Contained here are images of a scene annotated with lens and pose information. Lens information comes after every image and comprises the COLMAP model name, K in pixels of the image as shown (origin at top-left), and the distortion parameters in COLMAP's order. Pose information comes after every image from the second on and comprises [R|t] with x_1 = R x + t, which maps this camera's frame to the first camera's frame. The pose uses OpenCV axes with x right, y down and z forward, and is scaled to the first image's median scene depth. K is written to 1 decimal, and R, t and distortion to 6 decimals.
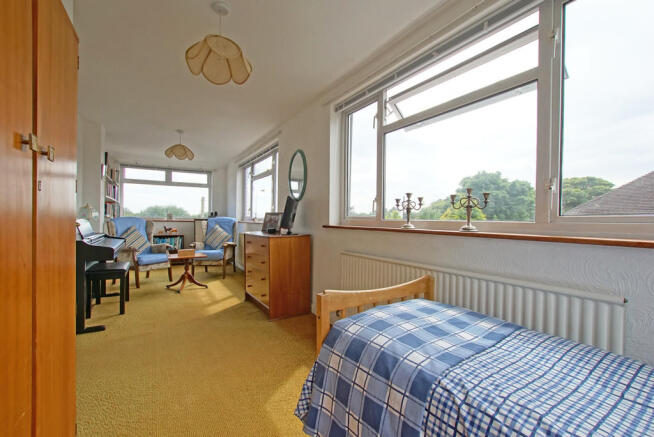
lens RADIAL K [[289.5, 0, 330.0], [0, 289.5, 222.0], [0, 0, 1]] dist [-0.008768, 0.000014]
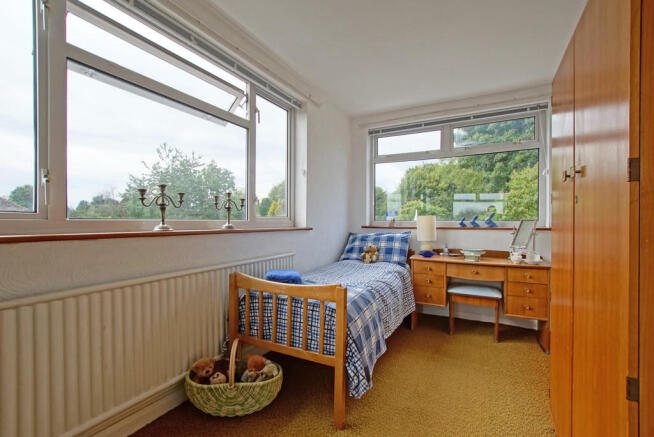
lens RADIAL K [[289.5, 0, 333.6], [0, 289.5, 220.9], [0, 0, 1]] dist [-0.008768, 0.000014]
pose [[-0.513354, -0.020407, 0.857934, -1.766200], [-0.004451, 0.999767, 0.021118, -0.064281], [-0.858166, 0.007022, -0.513325, 2.874951]]
